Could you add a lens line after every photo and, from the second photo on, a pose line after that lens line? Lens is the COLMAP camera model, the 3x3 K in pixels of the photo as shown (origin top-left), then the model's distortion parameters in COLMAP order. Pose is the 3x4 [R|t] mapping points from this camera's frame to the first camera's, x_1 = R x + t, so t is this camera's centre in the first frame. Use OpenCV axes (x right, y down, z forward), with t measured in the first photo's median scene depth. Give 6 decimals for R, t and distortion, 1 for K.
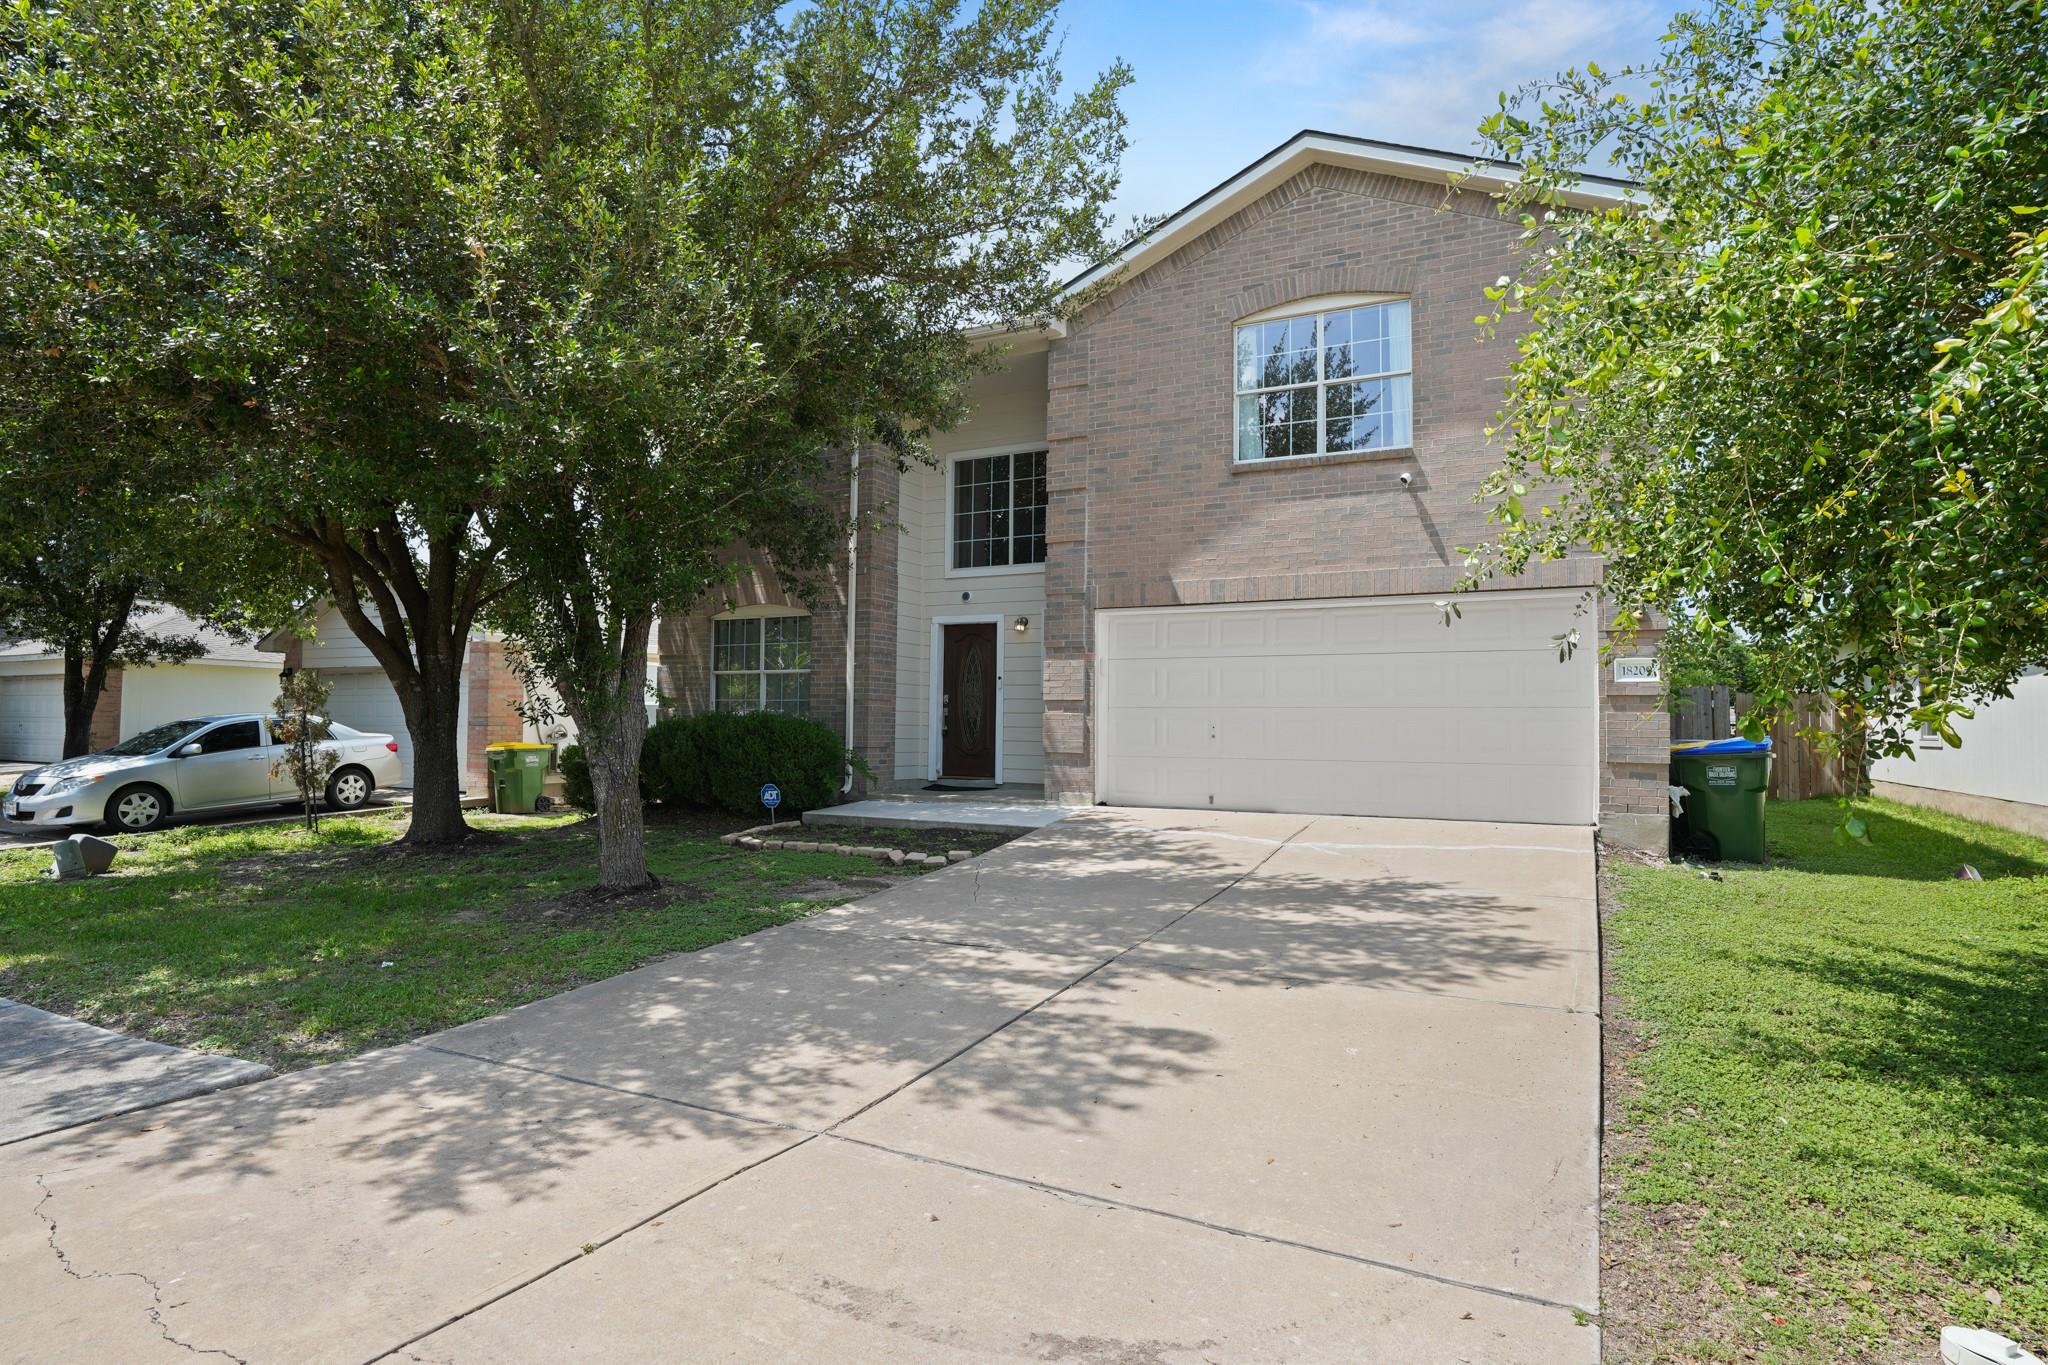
lens RADIAL K [[1077.5, 0, 1019.6], [0, 1077.5, 677.8], [0, 0, 1]] dist [0.000689, -0.000007]
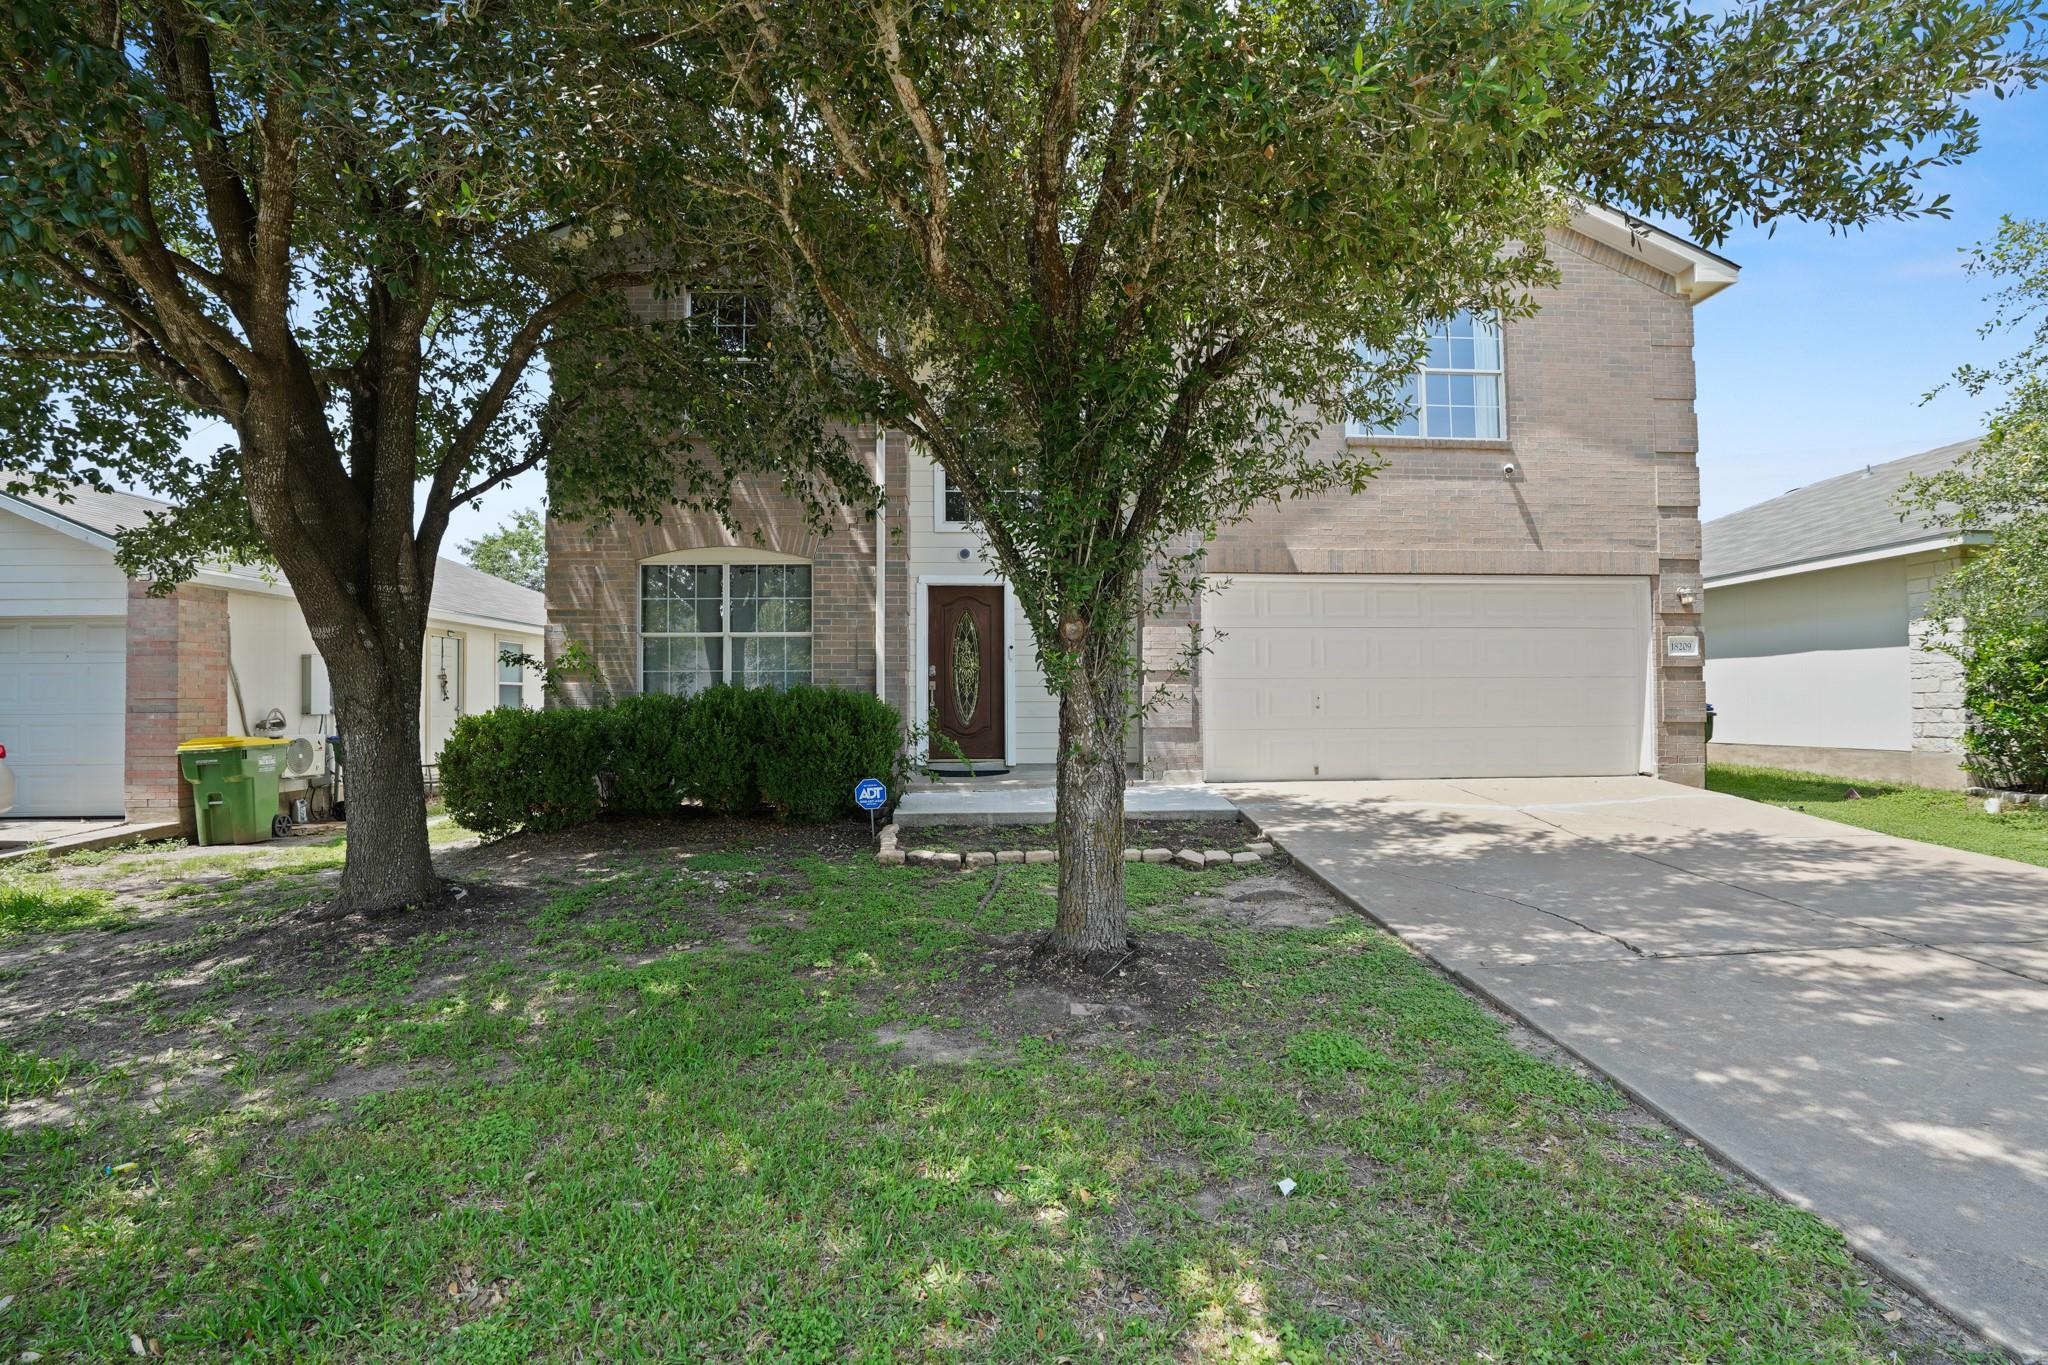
lens RADIAL K [[943.7, 0, 1027.7], [0, 943.7, 695.8], [0, 0, 1]] dist [-0.026295, 0.001370]
pose [[0.859267, -0.008395, 0.511459, -0.482958], [-0.009287, 0.999445, 0.032006, 0.017708], [-0.511443, -0.032251, 0.858712, 0.374136]]
